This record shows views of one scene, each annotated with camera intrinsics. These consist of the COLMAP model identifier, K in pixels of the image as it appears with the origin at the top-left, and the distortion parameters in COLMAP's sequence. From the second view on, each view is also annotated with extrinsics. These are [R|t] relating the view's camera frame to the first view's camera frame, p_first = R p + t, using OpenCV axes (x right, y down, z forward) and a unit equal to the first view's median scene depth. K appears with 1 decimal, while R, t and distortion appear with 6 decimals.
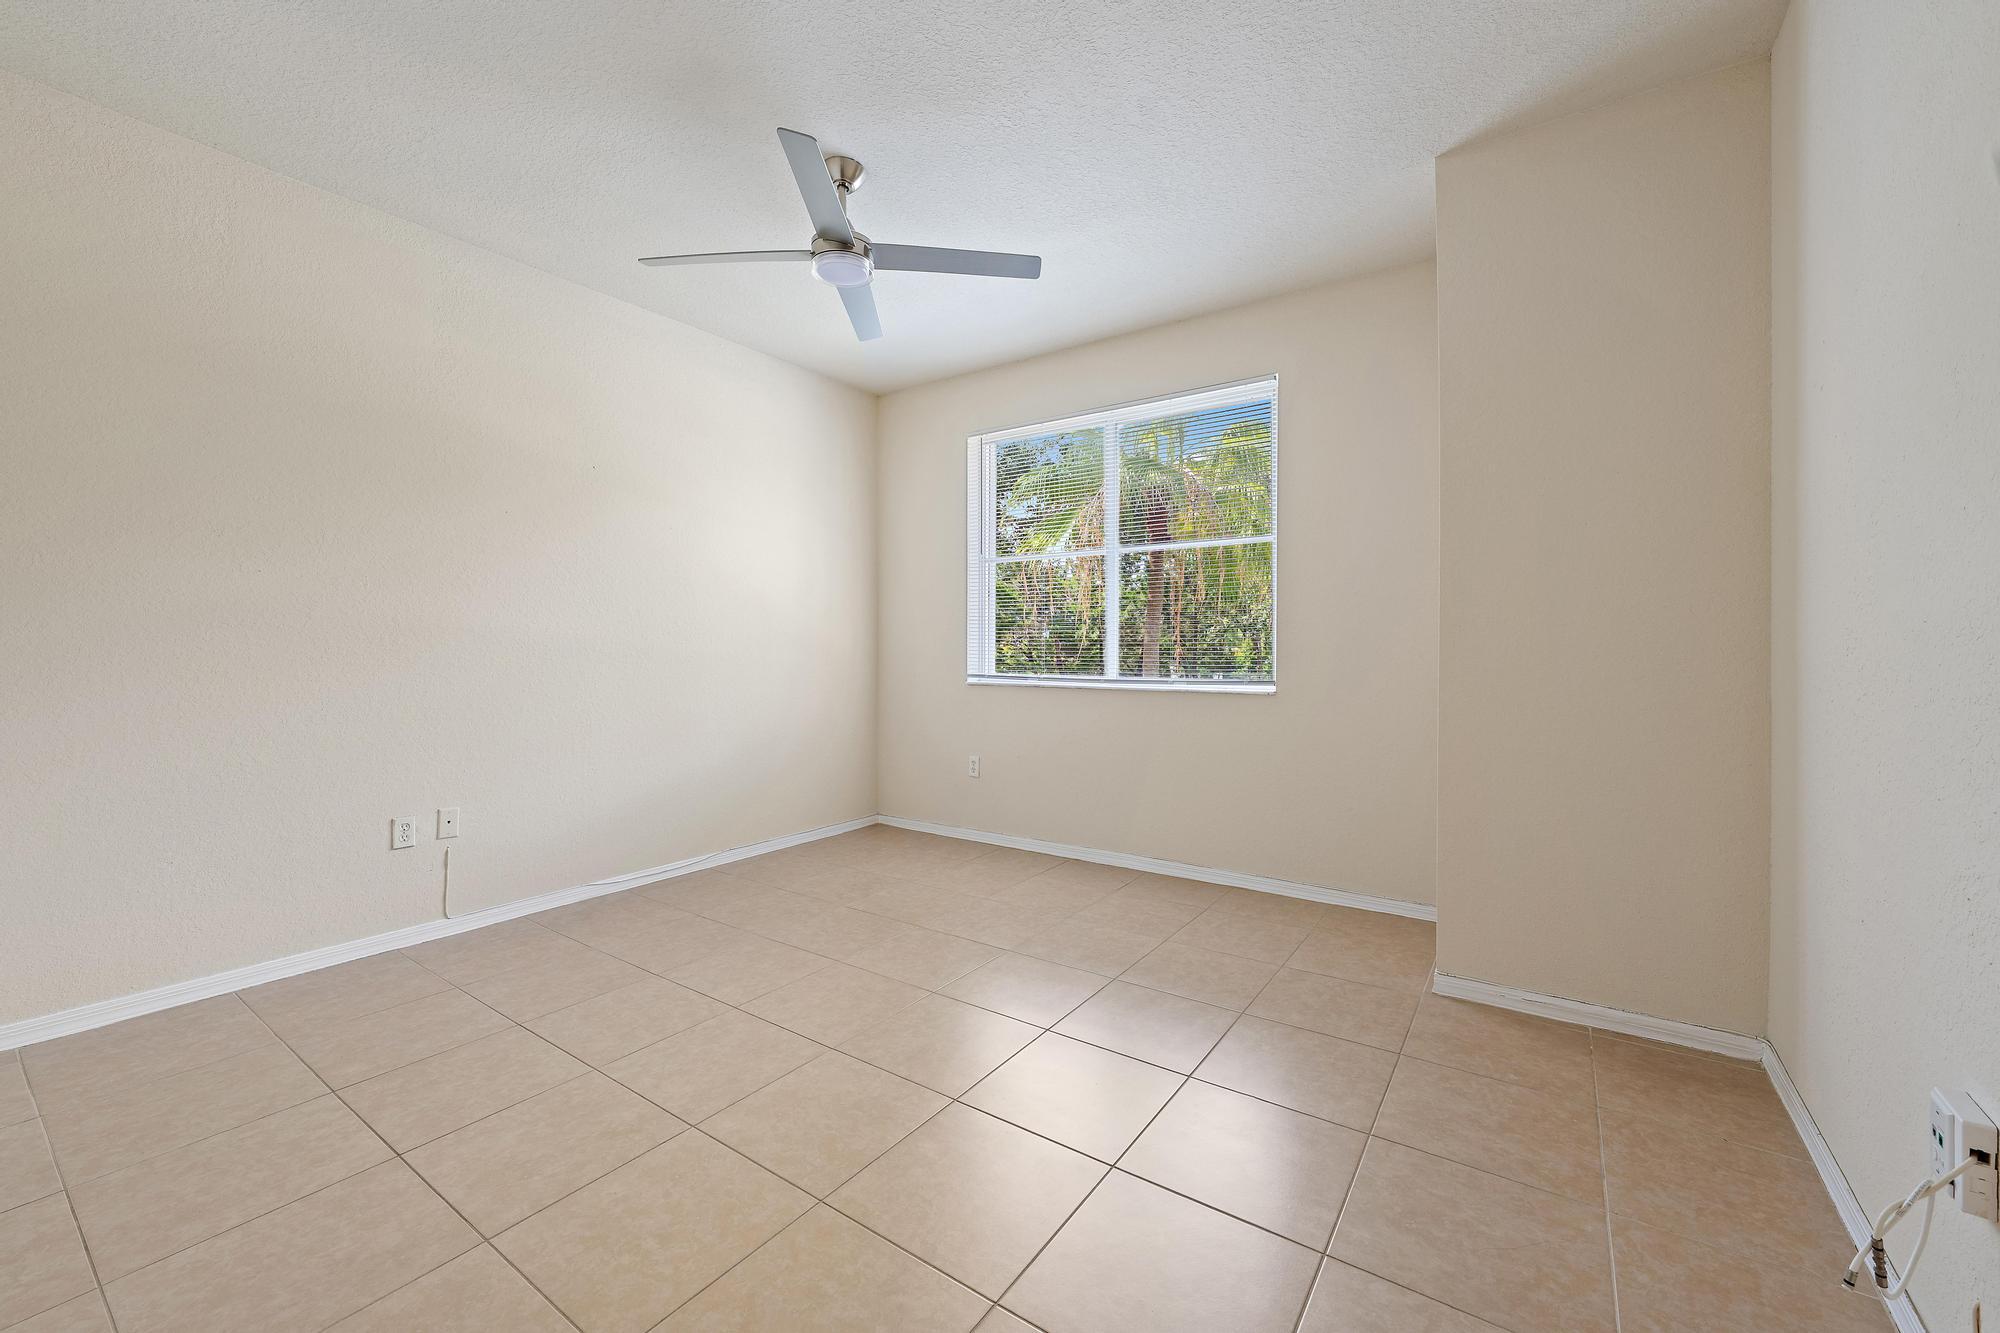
lens RADIAL K [[798.3, 0, 1002.4], [0, 798.3, 659.3], [0, 0, 1]] dist [-0.000204, -0.000148]
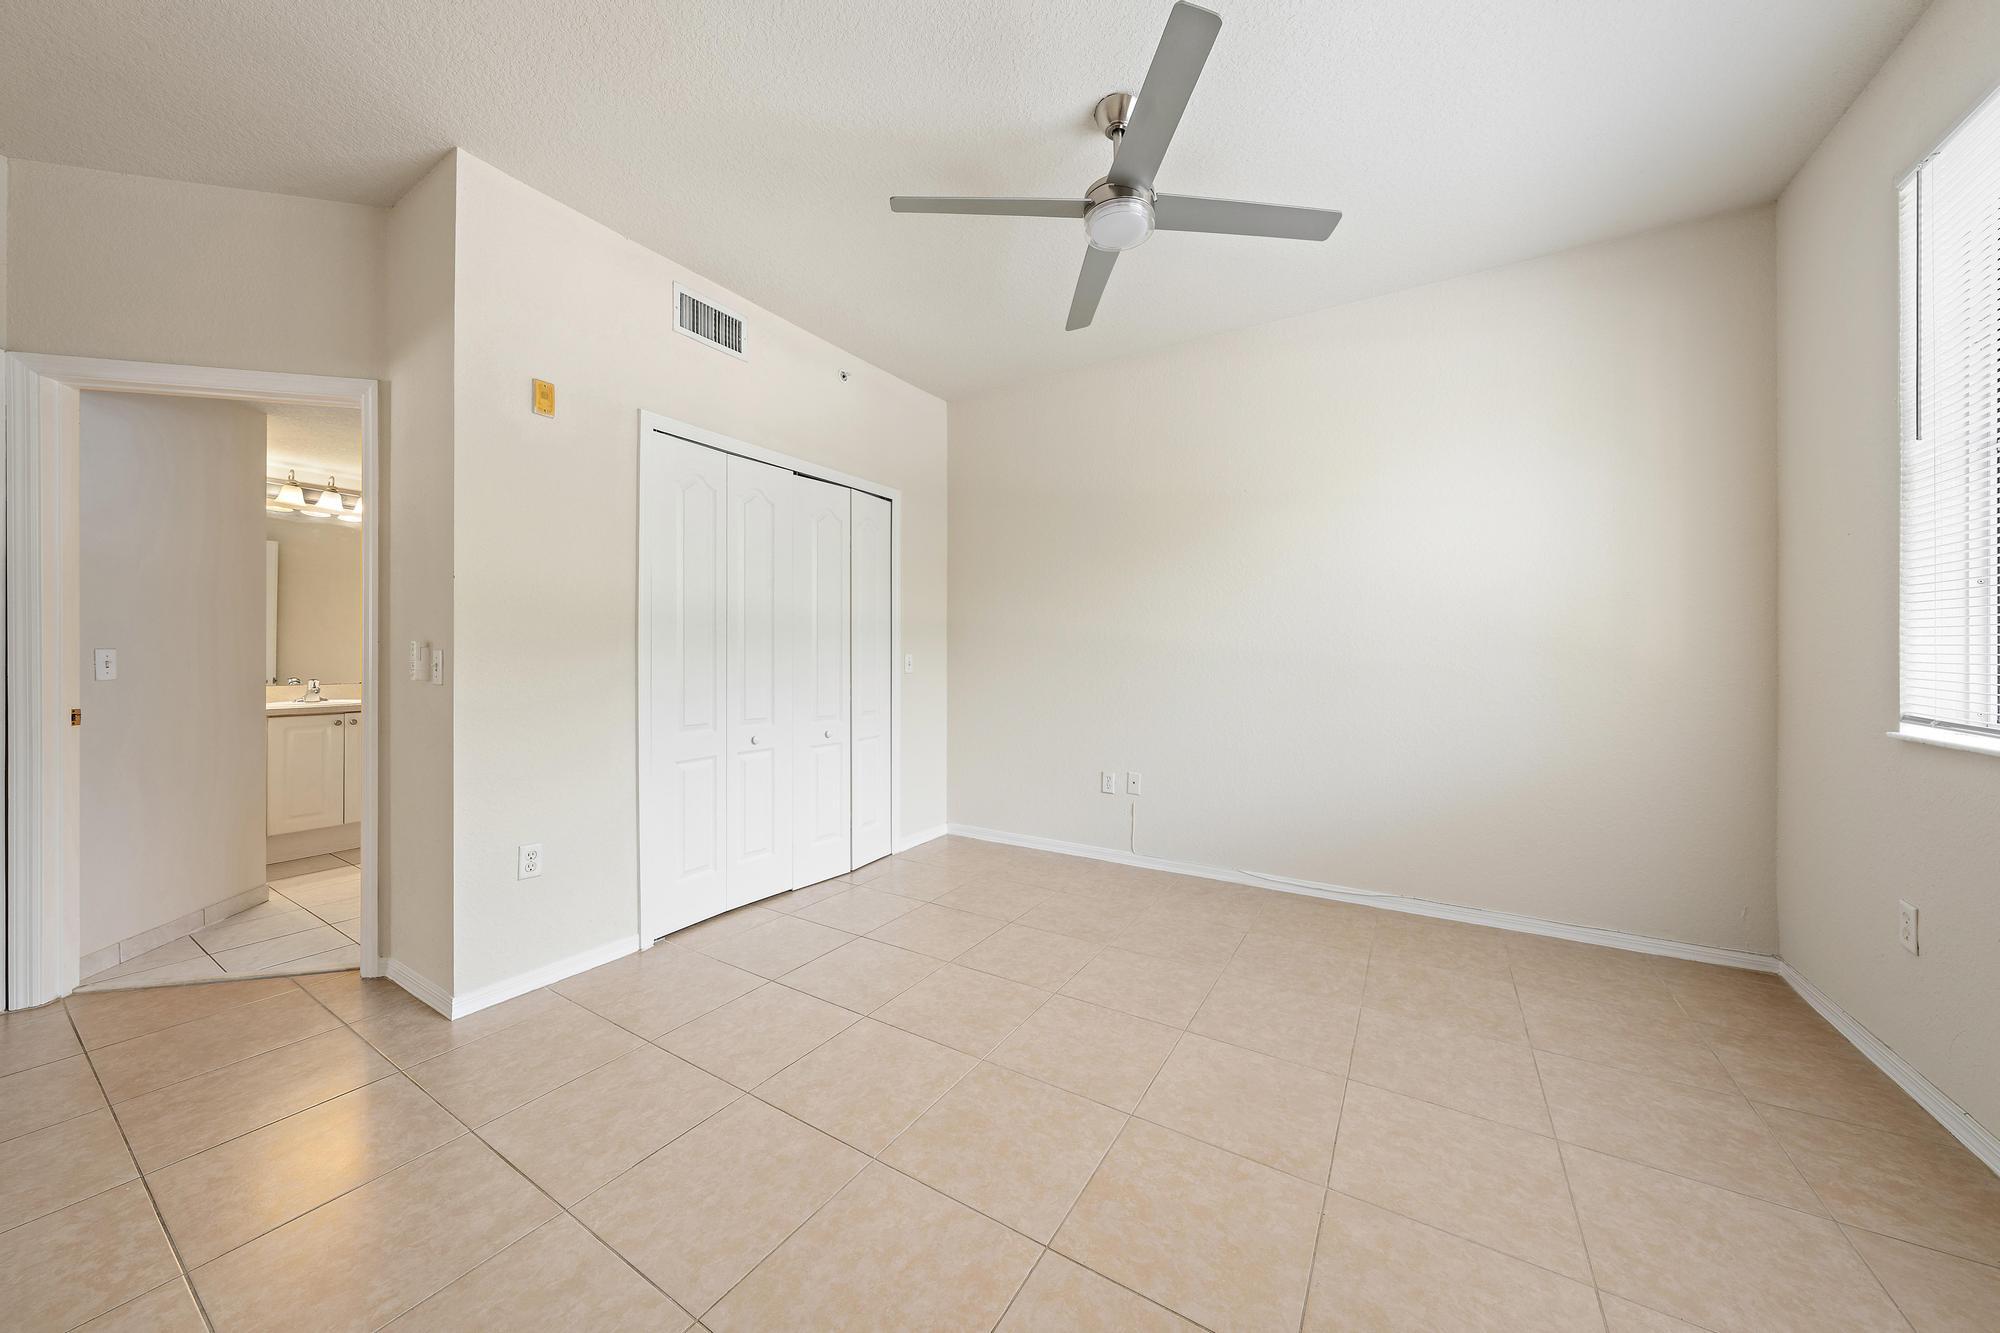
lens RADIAL K [[678.9, 0, 1001.0], [0, 678.9, 659.5], [0, 0, 1]] dist [-0.000509, -0.000058]
pose [[0.051258, 0.007239, -0.998659, 0.457090], [-0.013421, 0.999888, 0.006559, -0.013139], [0.998595, 0.013066, 0.051349, 0.704490]]
